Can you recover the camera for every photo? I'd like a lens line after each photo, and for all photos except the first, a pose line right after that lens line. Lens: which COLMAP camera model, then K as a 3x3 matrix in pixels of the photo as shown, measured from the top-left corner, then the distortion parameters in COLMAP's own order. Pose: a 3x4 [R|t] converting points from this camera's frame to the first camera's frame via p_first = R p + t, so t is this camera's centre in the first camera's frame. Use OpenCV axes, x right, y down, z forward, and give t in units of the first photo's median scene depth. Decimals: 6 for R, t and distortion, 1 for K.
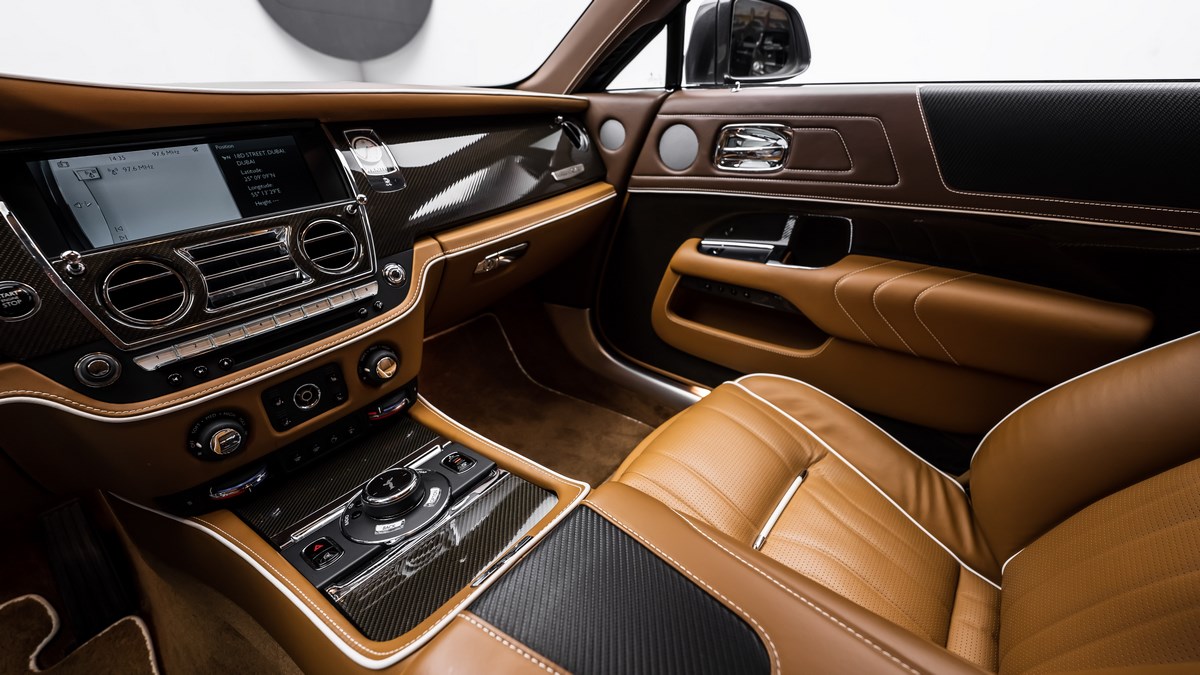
lens RADIAL K [[504.6, 0, 600.0], [0, 504.6, 337.5], [0, 0, 1]] dist [-0.025278, 0.000213]
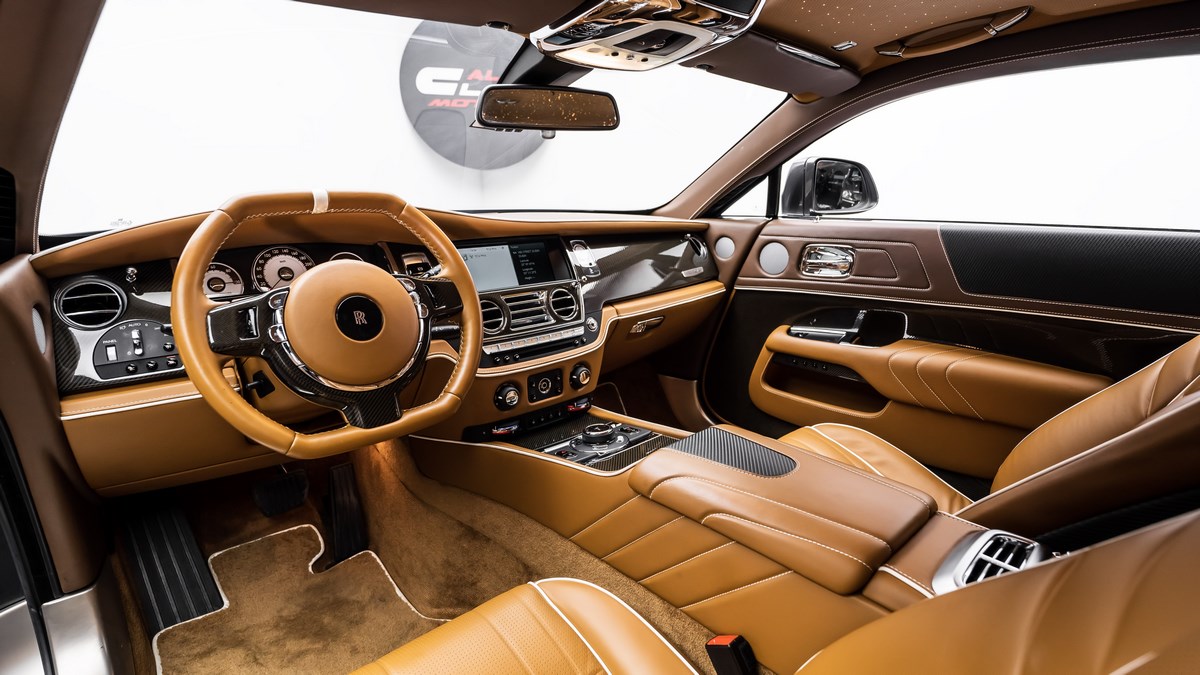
lens RADIAL K [[600.5, 0, 600.0], [0, 600.5, 337.5], [0, 0, 1]] dist [-0.000823, -0.000046]
pose [[0.987357, 0.060107, -0.146672, -0.067161], [-0.090608, 0.973255, -0.211104, 0.249321], [0.130060, 0.221725, 0.966397, -0.675355]]
